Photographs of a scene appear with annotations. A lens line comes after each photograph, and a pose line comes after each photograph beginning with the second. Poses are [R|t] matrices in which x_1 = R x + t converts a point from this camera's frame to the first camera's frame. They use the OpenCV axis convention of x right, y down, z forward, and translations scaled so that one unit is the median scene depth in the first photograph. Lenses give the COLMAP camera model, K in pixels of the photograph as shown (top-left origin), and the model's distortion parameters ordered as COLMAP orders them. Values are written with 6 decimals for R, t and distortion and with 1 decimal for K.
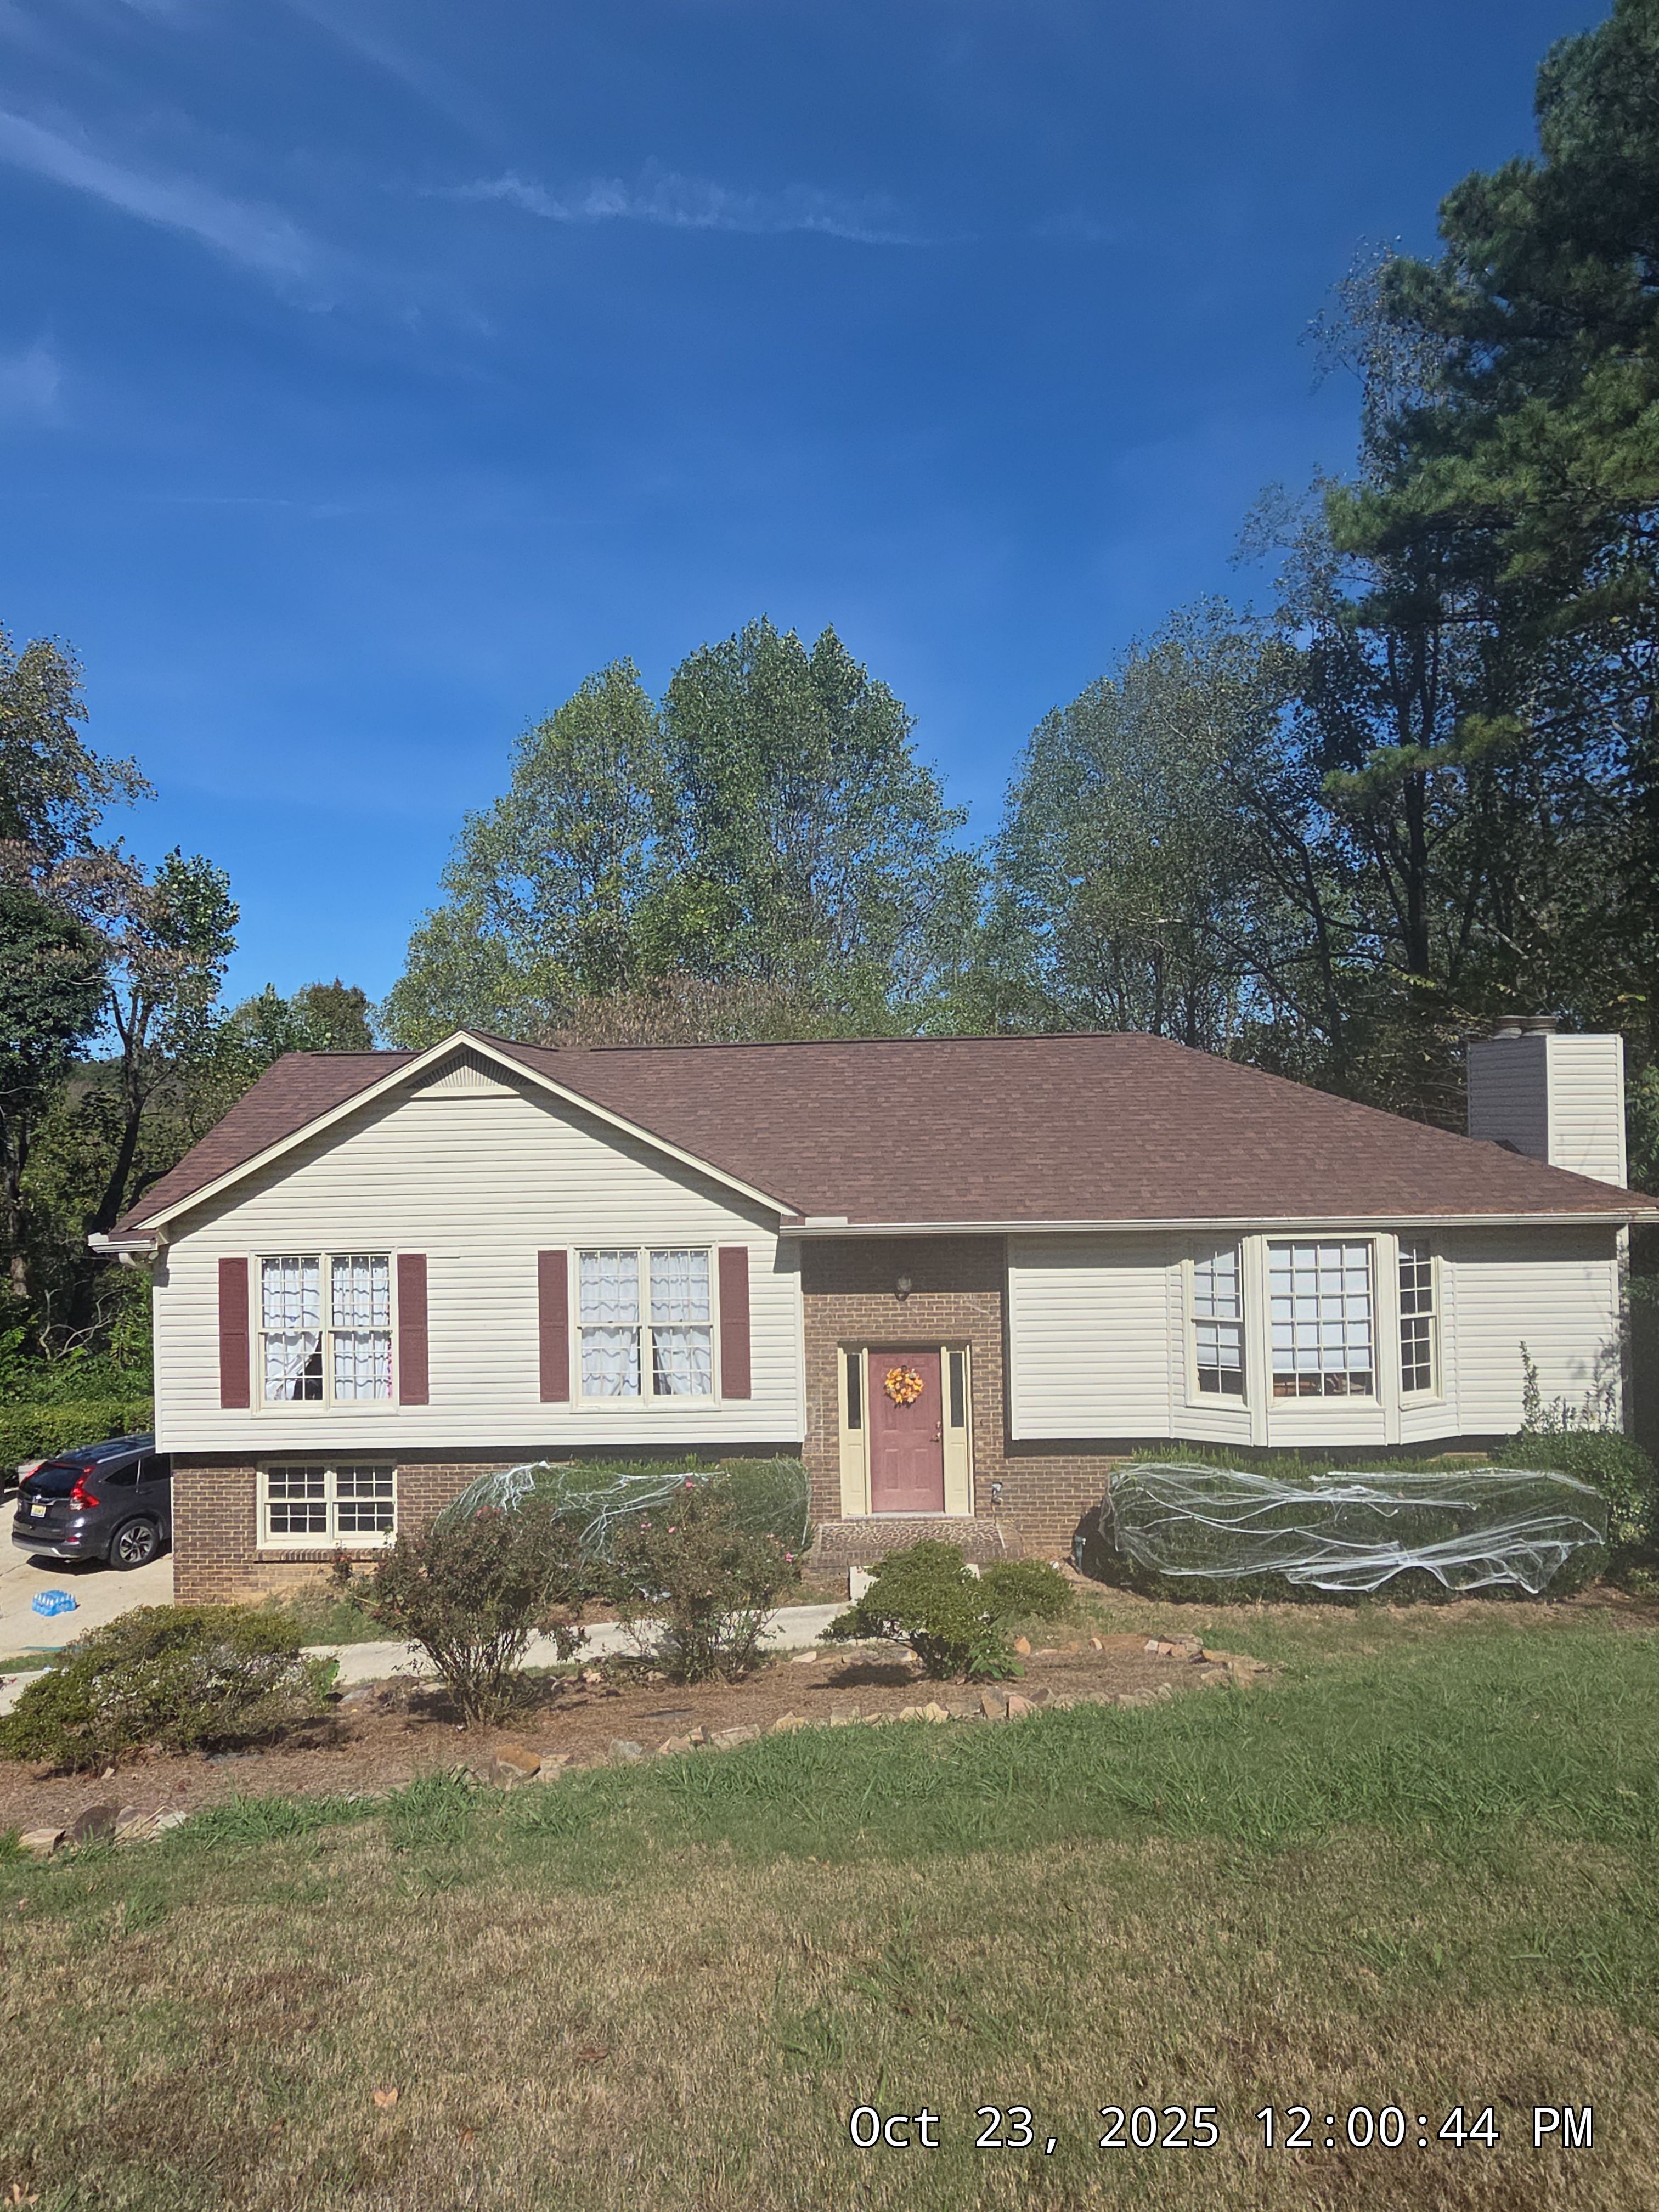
lens RADIAL K [[1195.8, 0, 824.6], [0, 1195.8, 1091.5], [0, 0, 1]] dist [-0.002521, 0.004159]
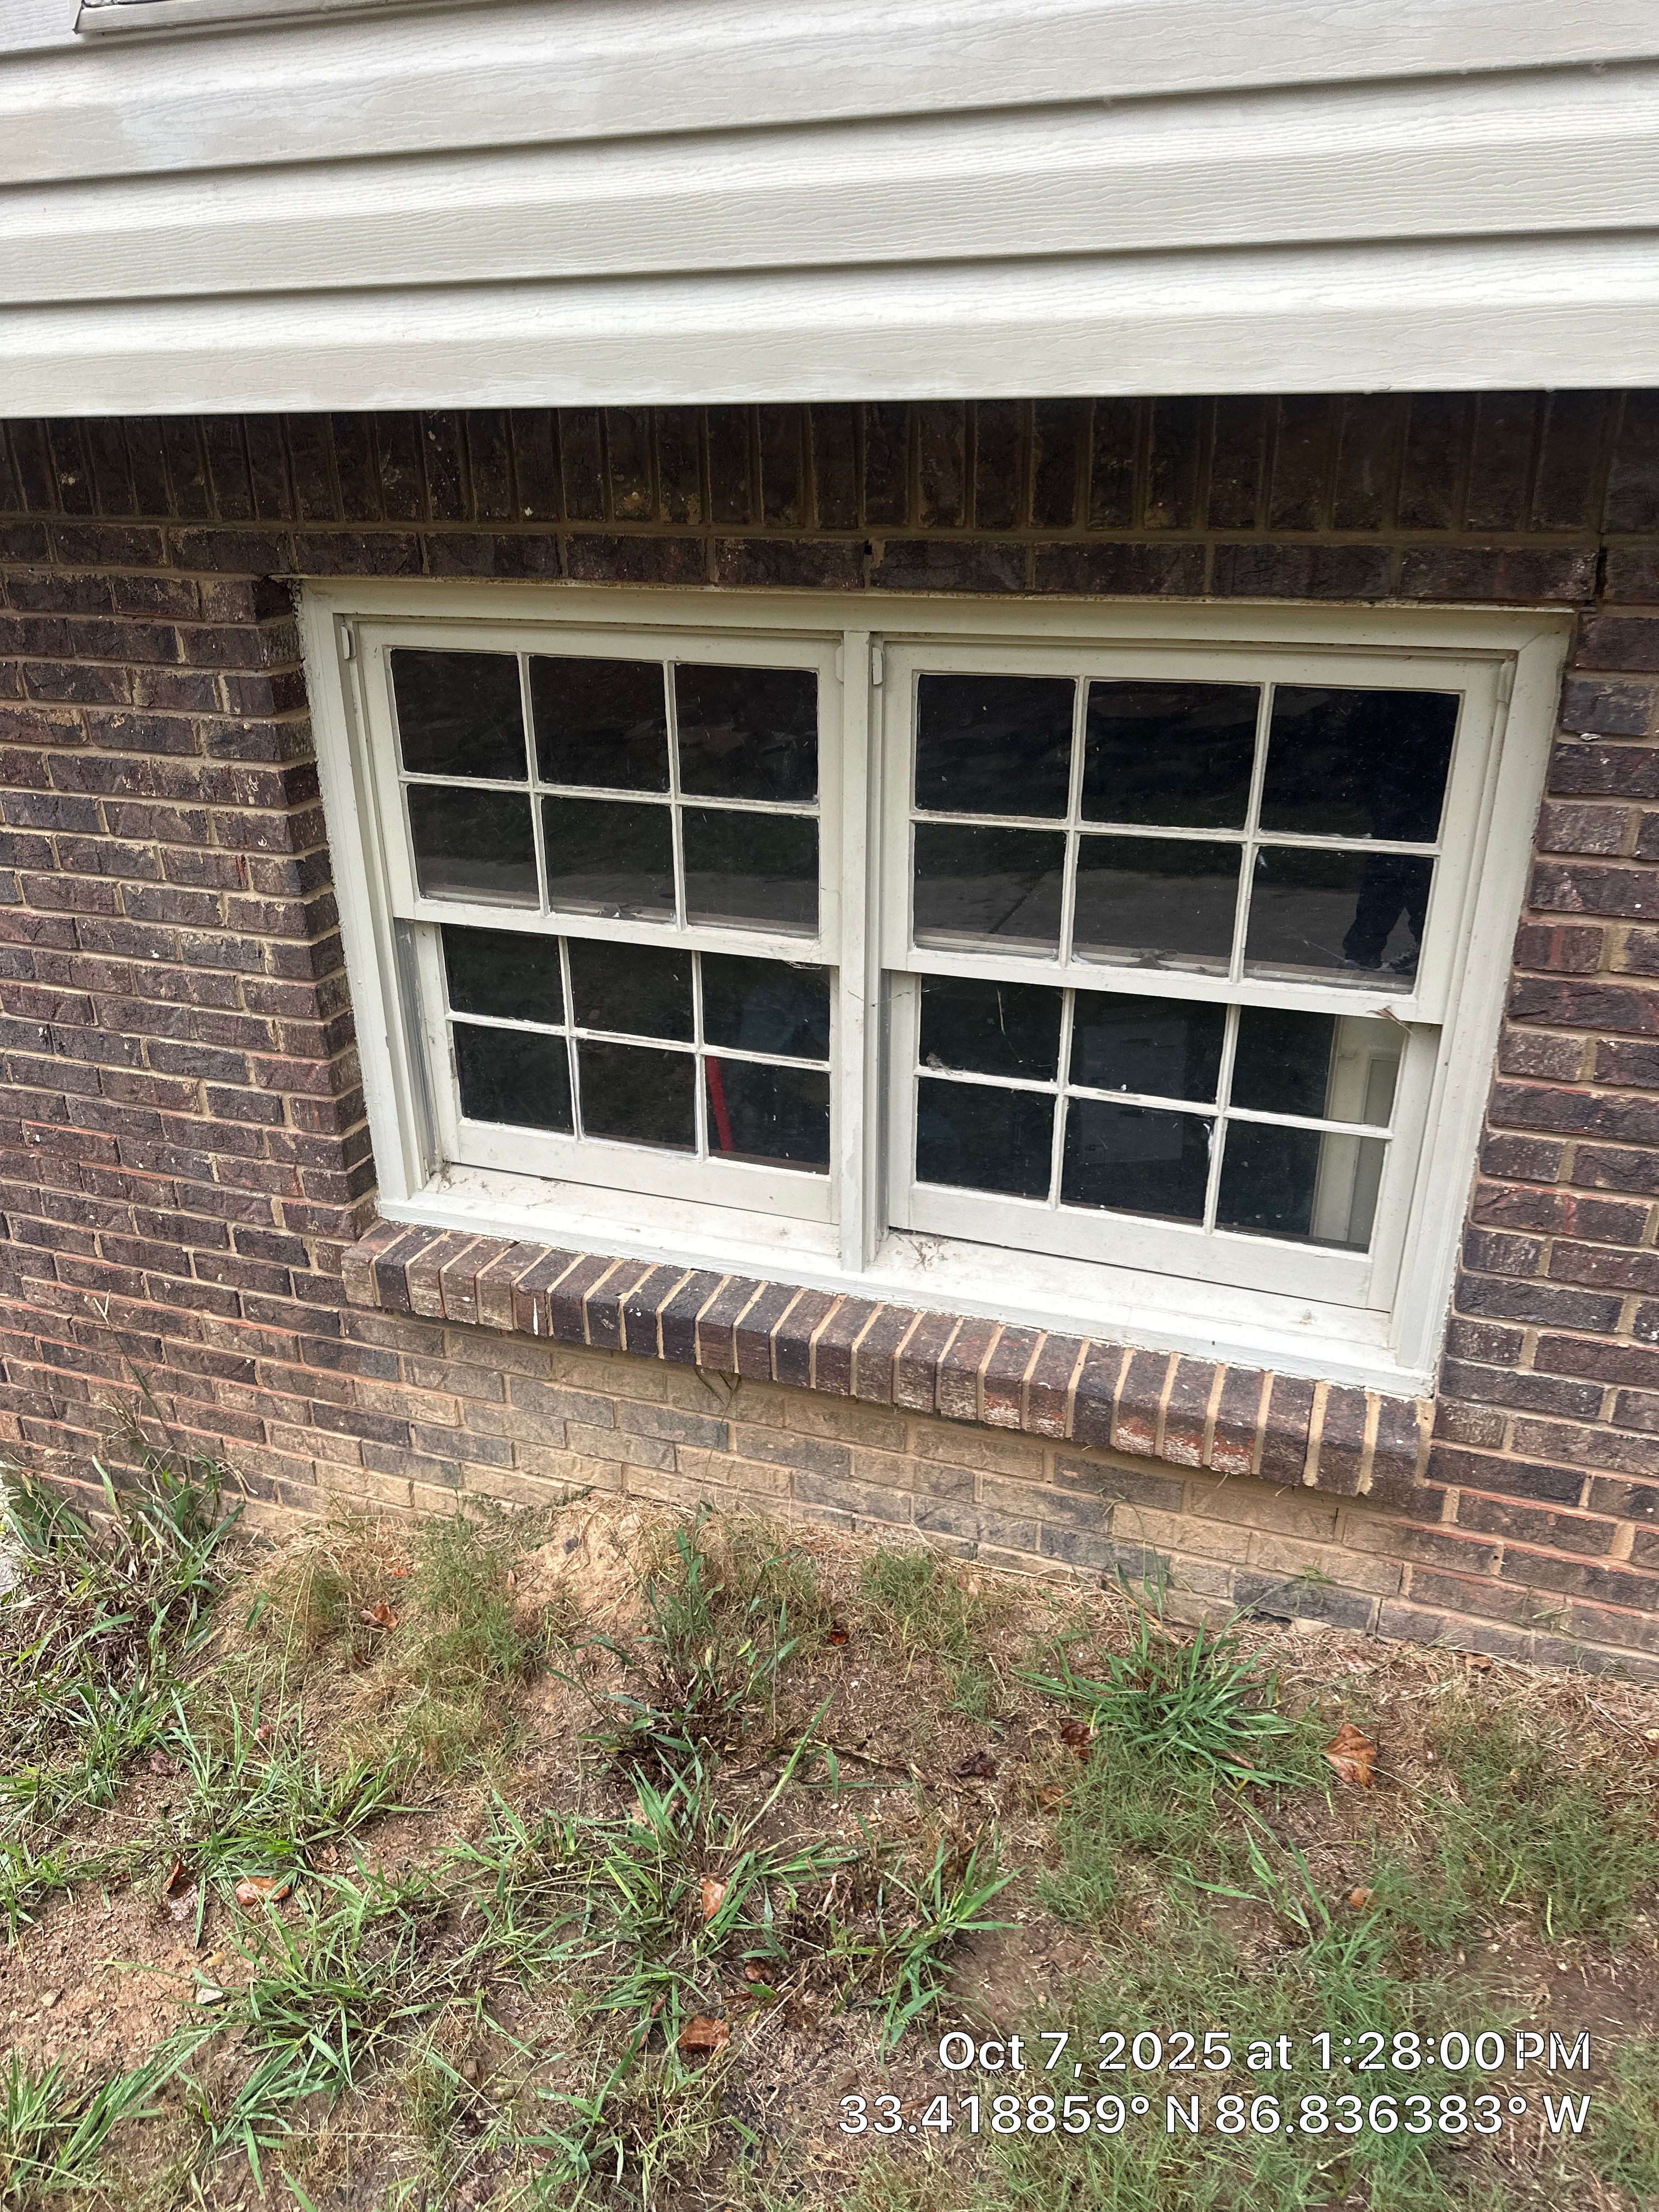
lens RADIAL K [[1541.8, 0, 830.1], [0, 1541.8, 1111.0], [0, 0, 1]] dist [0.003494, 0.000221]
pose [[0.954764, 0.130689, -0.267107, -0.382329], [-0.004254, 0.904158, 0.427176, 0.296705], [0.297334, -0.406716, 0.863814, 0.878311]]
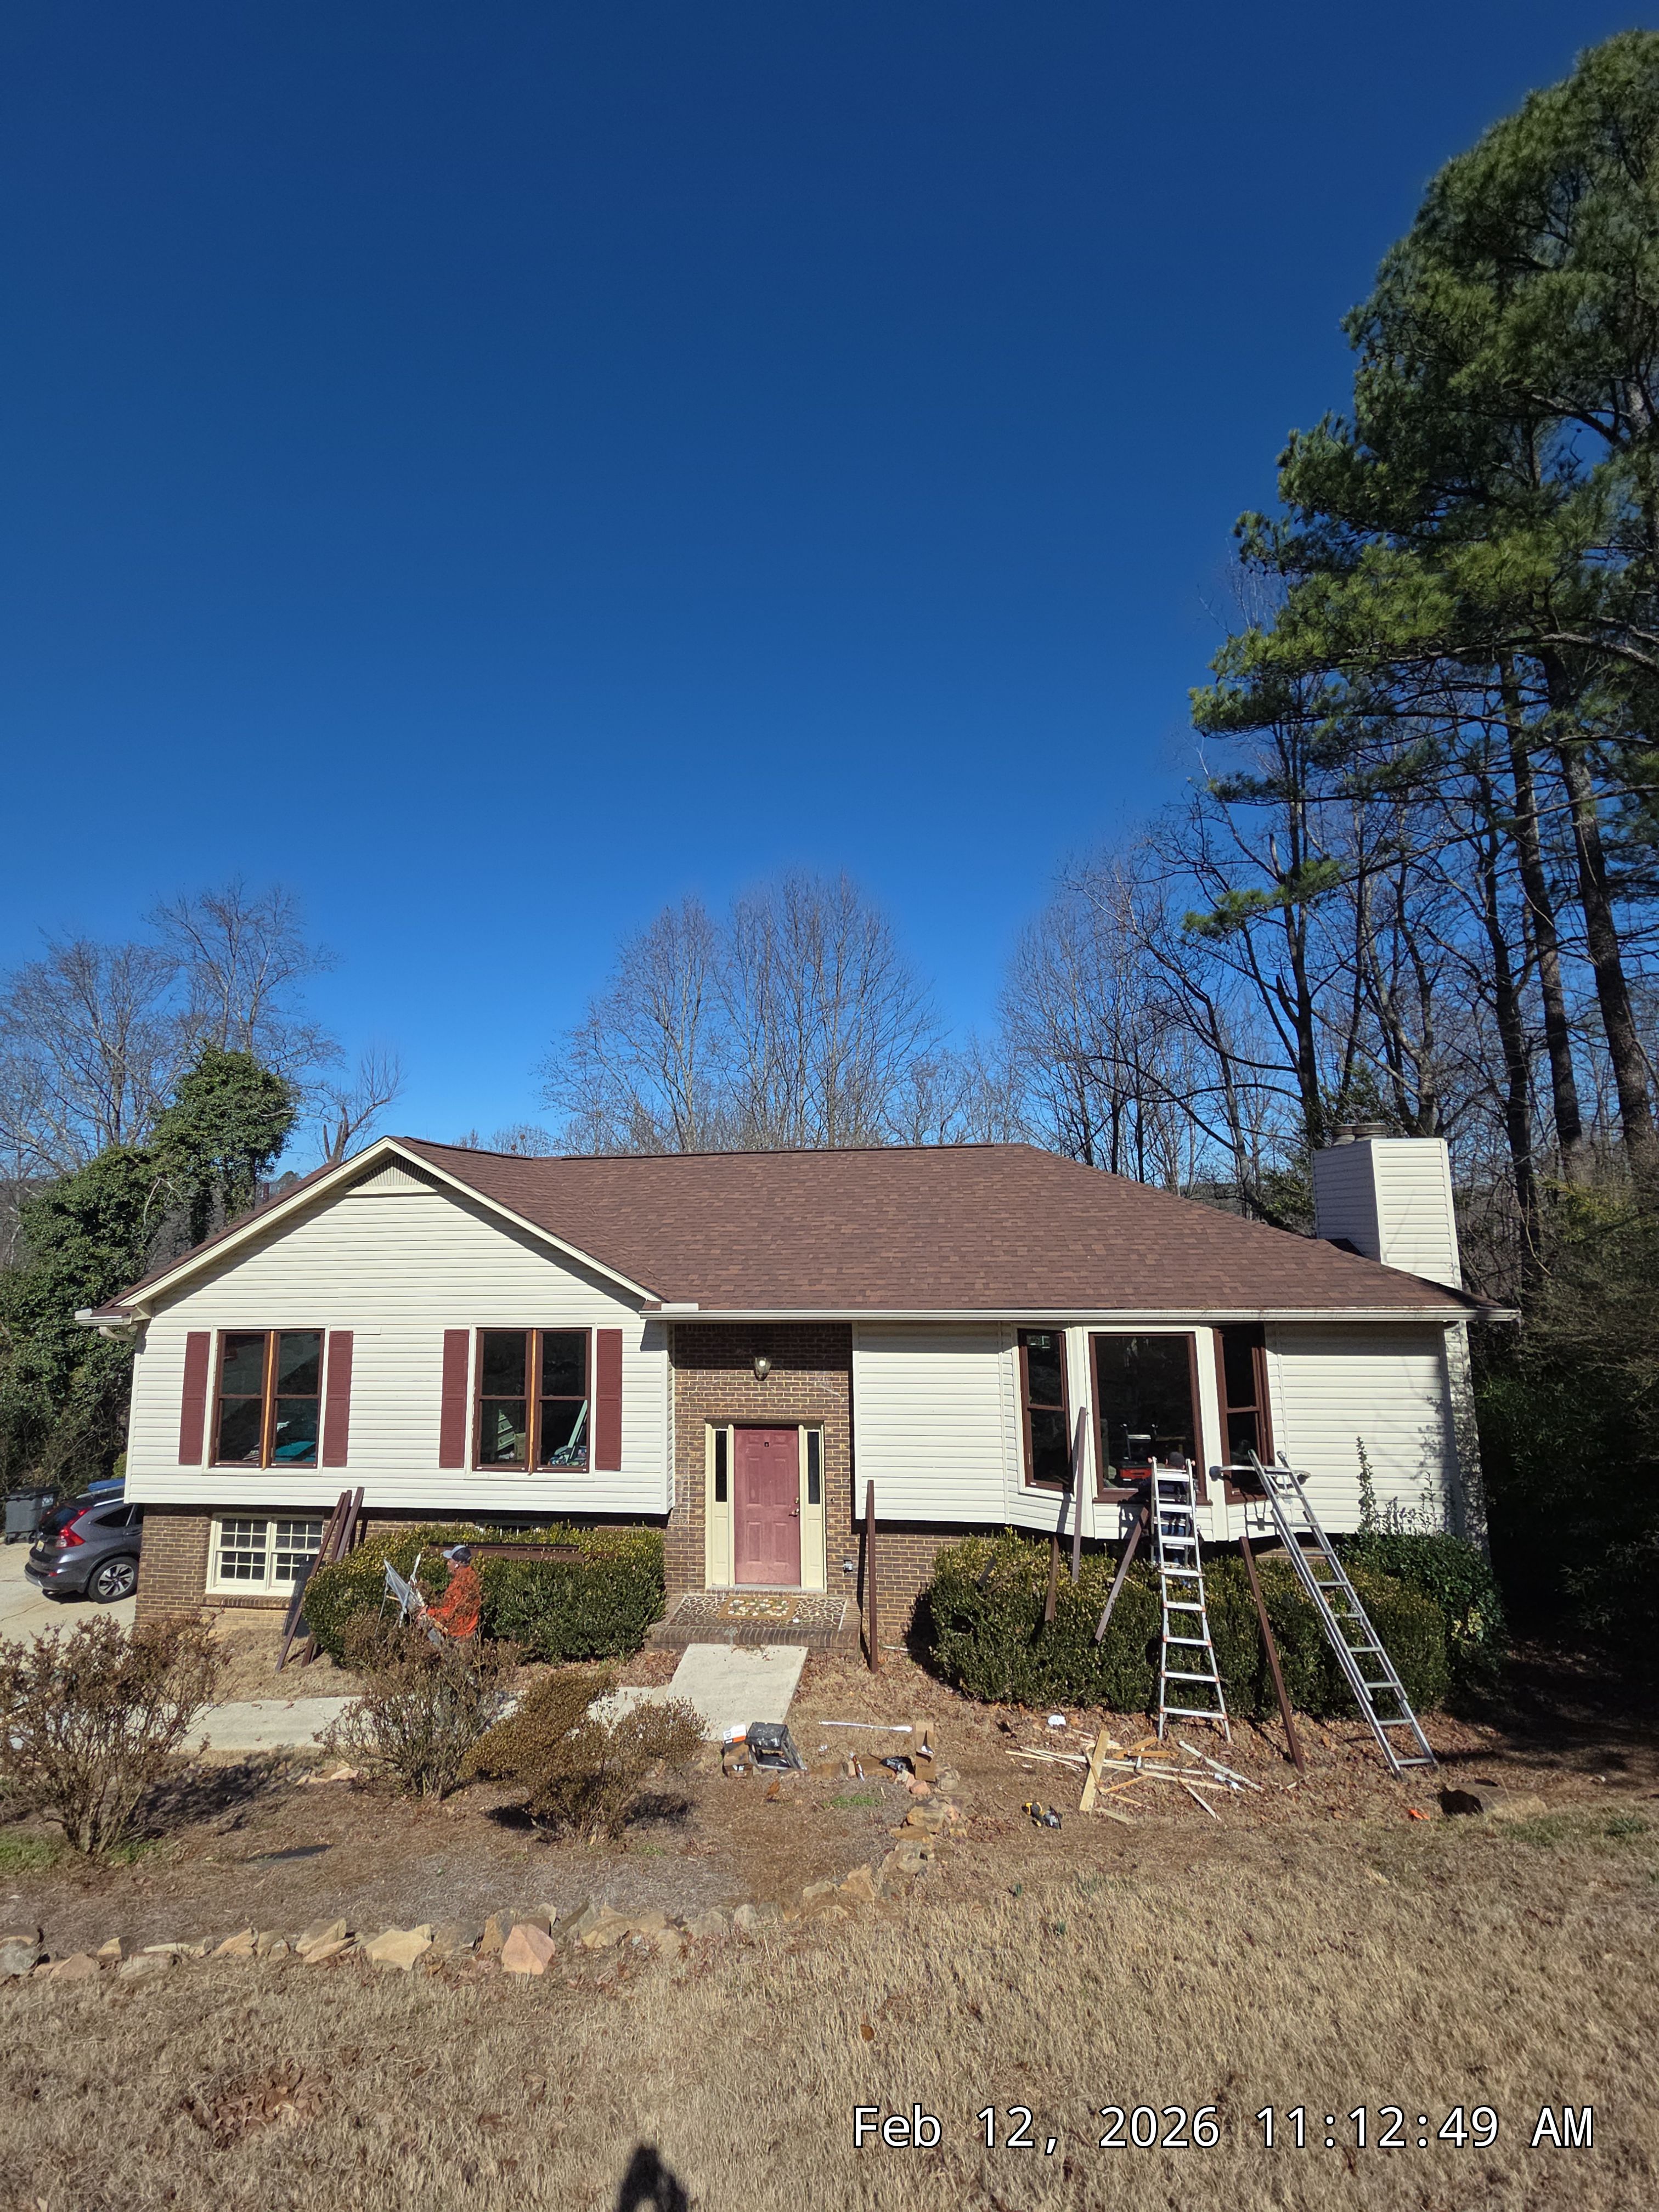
lens RADIAL K [[887.7, 0, 813.4], [0, 887.7, 1114.6], [0, 0, 1]] dist [0.007049, -0.001330]
pose [[0.995559, -0.005392, -0.093990, 0.187870], [-0.004265, 0.994749, -0.102252, 0.014354], [0.094047, 0.102198, 0.990308, 0.171293]]
